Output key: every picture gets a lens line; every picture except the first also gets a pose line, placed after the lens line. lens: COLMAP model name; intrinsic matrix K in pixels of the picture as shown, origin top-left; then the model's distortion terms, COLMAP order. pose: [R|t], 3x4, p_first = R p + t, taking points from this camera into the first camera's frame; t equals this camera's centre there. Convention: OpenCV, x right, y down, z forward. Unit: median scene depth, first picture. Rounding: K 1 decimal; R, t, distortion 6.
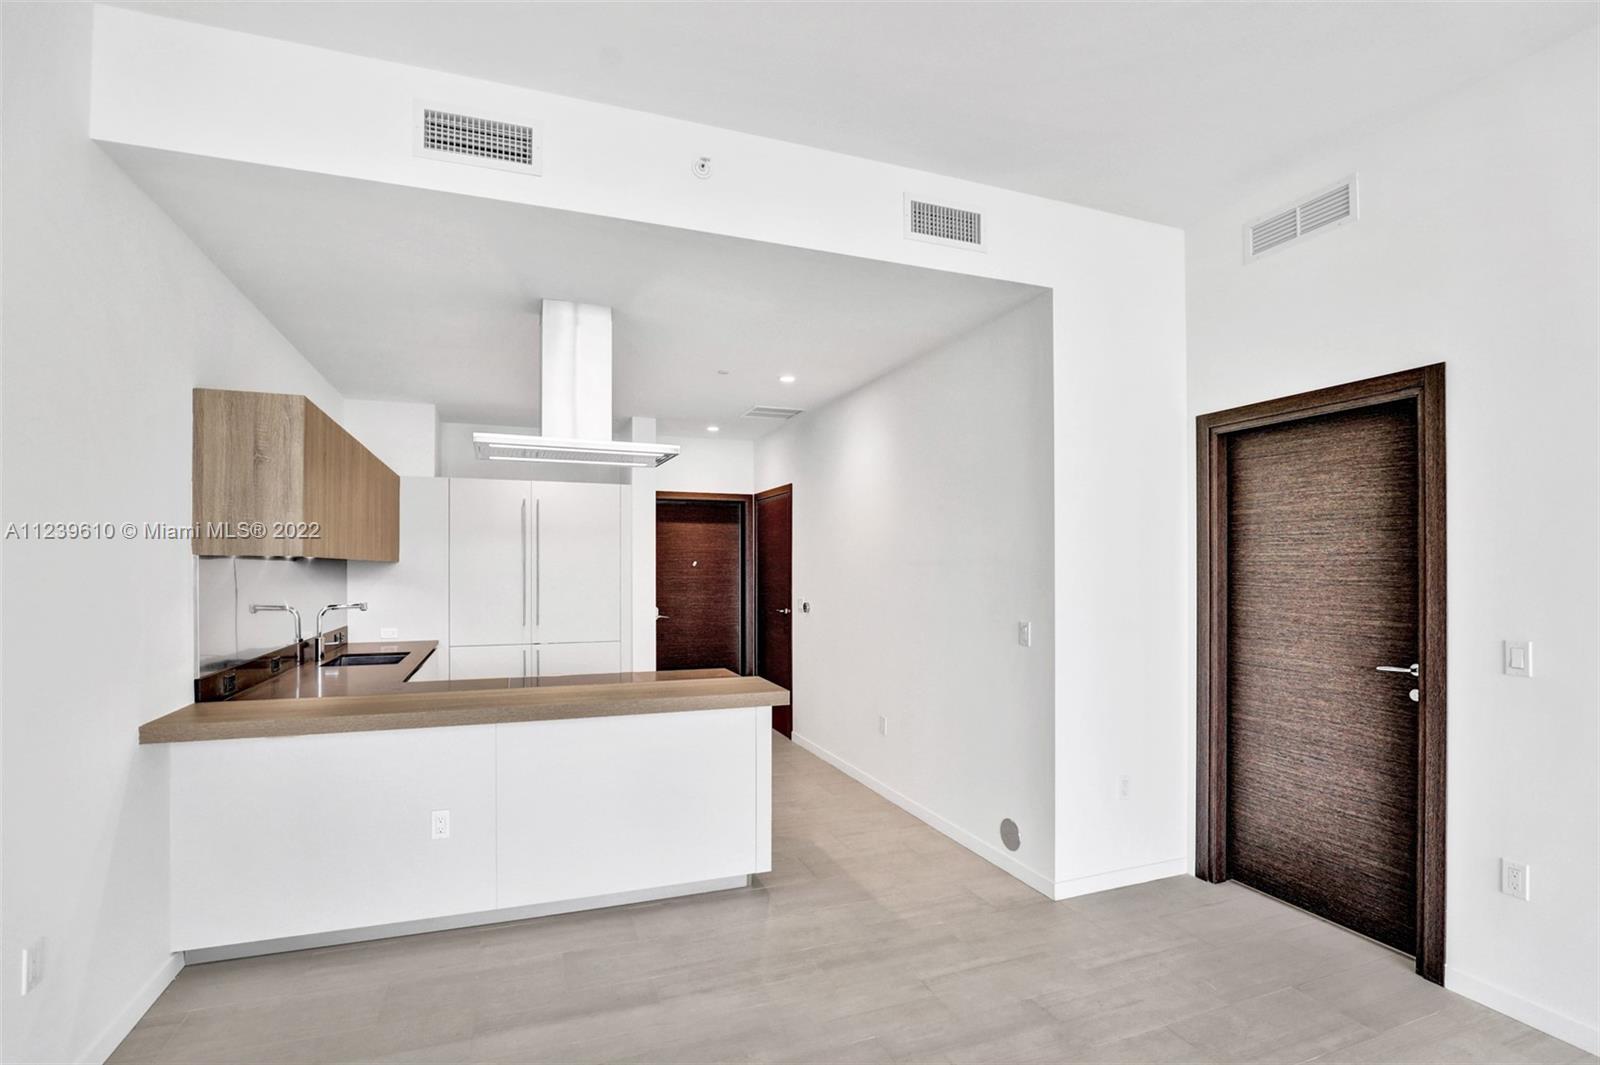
lens RADIAL K [[776.6, 0, 804.0], [0, 776.6, 569.5], [0, 0, 1]] dist [-0.028123, 0.000026]
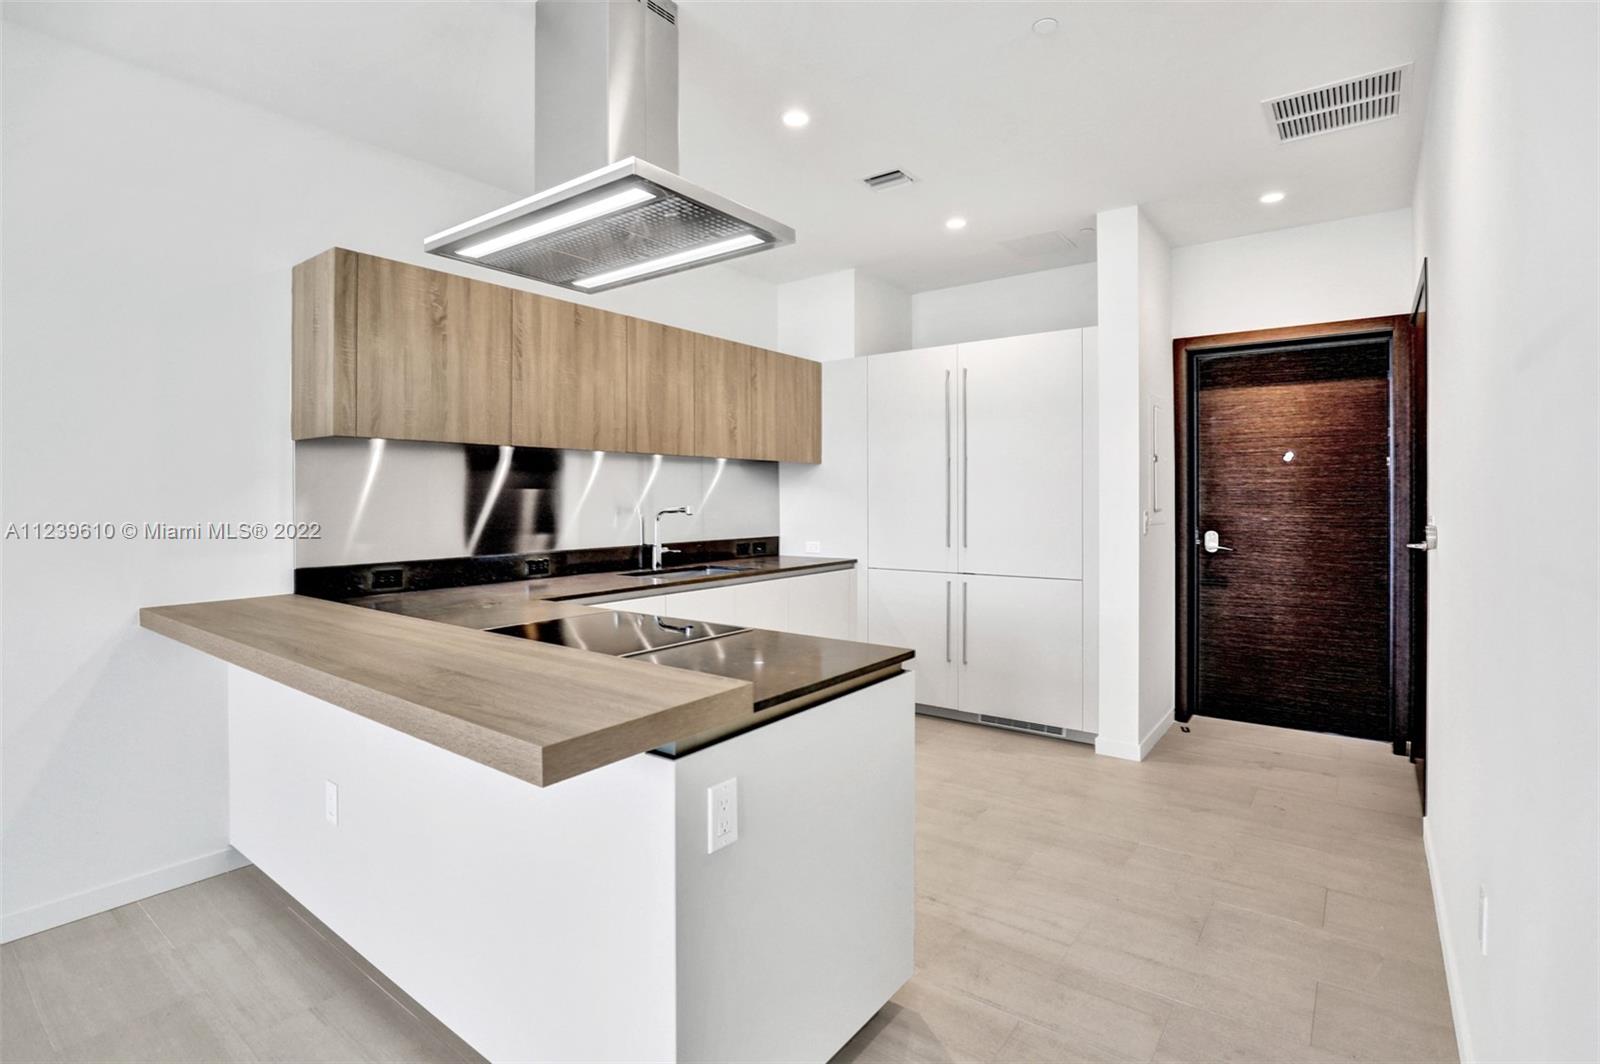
lens RADIAL K [[776.3, 0, 780.4], [0, 776.3, 504.6], [0, 0, 1]] dist [-0.018356, 0.000144]
pose [[0.529938, 0.006703, -0.848010, 0.294291], [0.001643, 0.999959, 0.008930, 0.046264], [0.848035, -0.006125, 0.529905, 0.841194]]
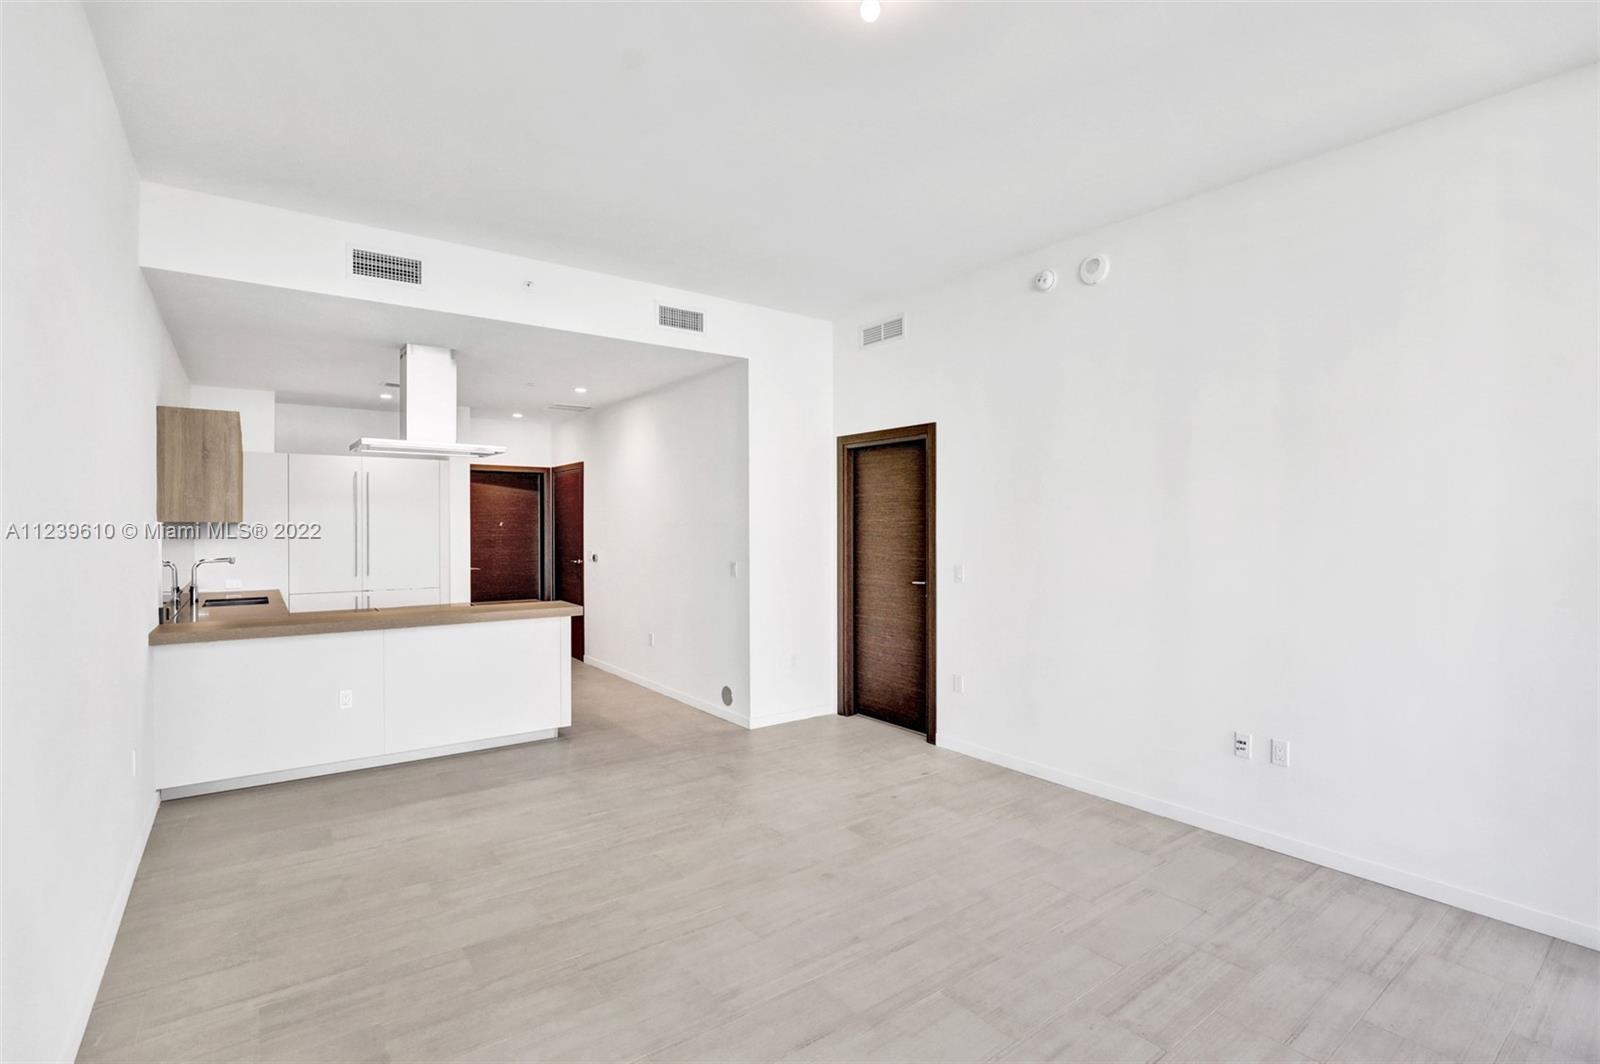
lens RADIAL K [[769.7, 0, 803.1], [0, 769.7, 521.8], [0, 0, 1]] dist [-0.028434, 0.000177]
pose [[0.965415, -0.000936, 0.260715, 0.006668], [0.002382, 0.999983, -0.005228, -0.007247], [-0.260706, 0.005668, 0.965402, -0.589802]]
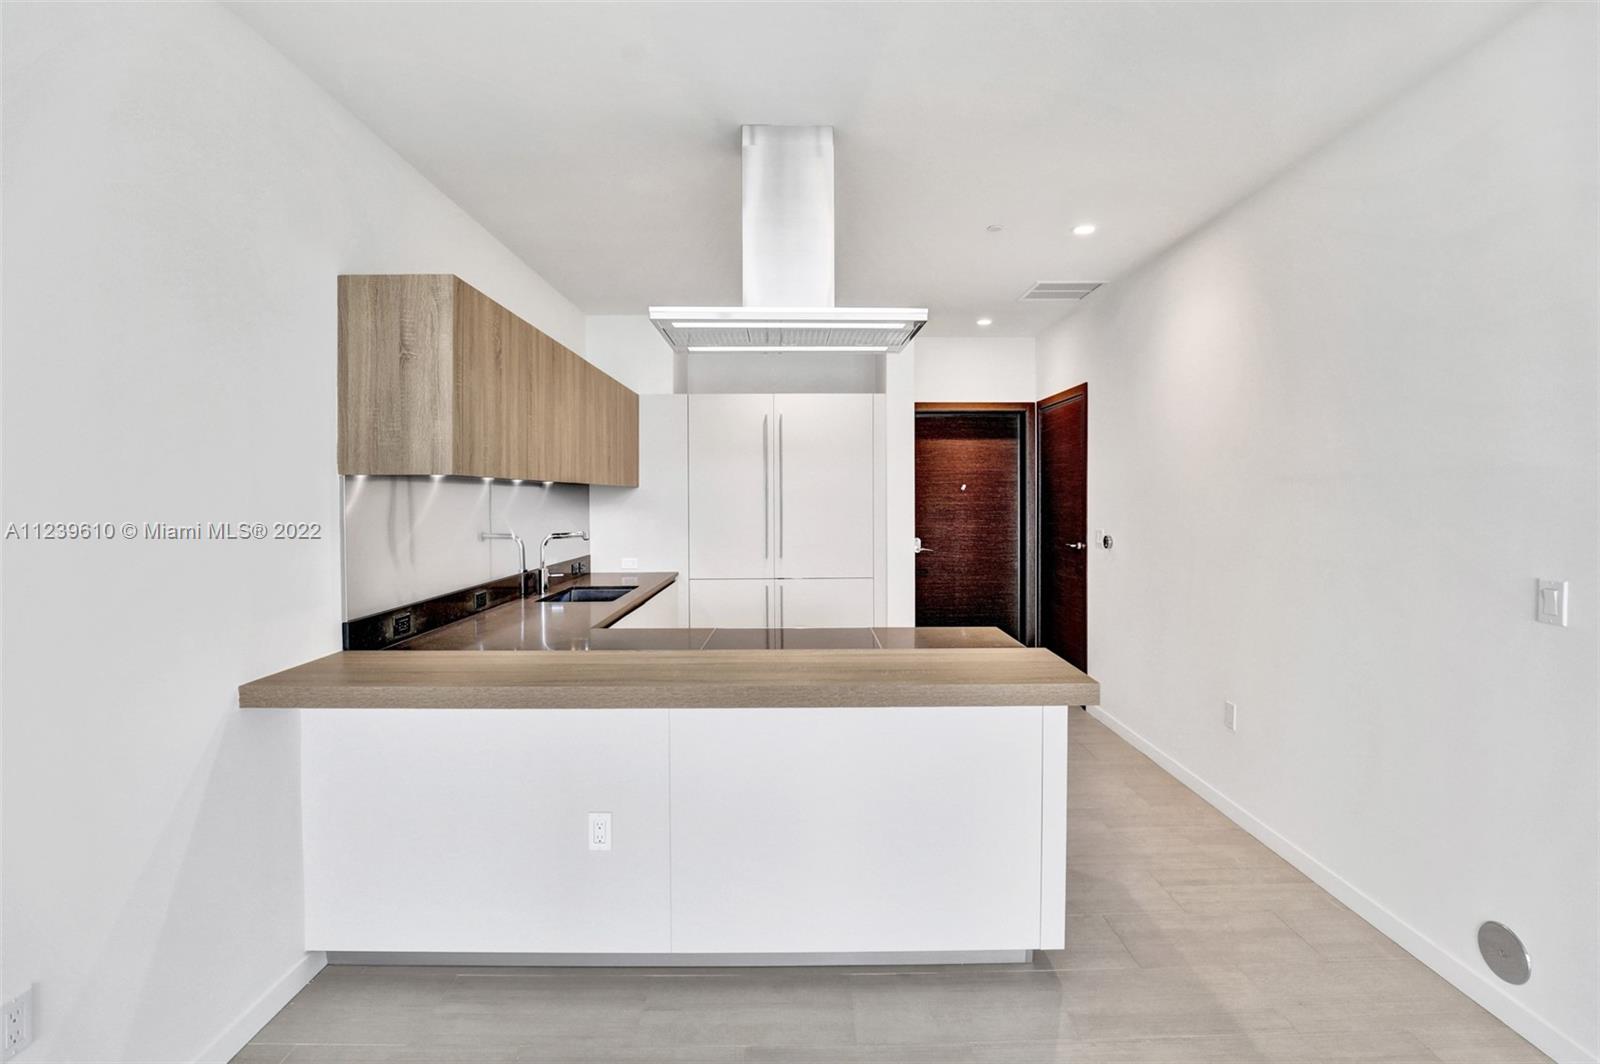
lens RADIAL K [[769.7, 0, 803.1], [0, 769.7, 521.8], [0, 0, 1]] dist [-0.028434, 0.000177]
pose [[0.937138, 0.005615, -0.348913, -0.026410], [0.005171, 0.999537, 0.029975, 0.008638], [0.348920, -0.029895, 0.936675, 0.330106]]
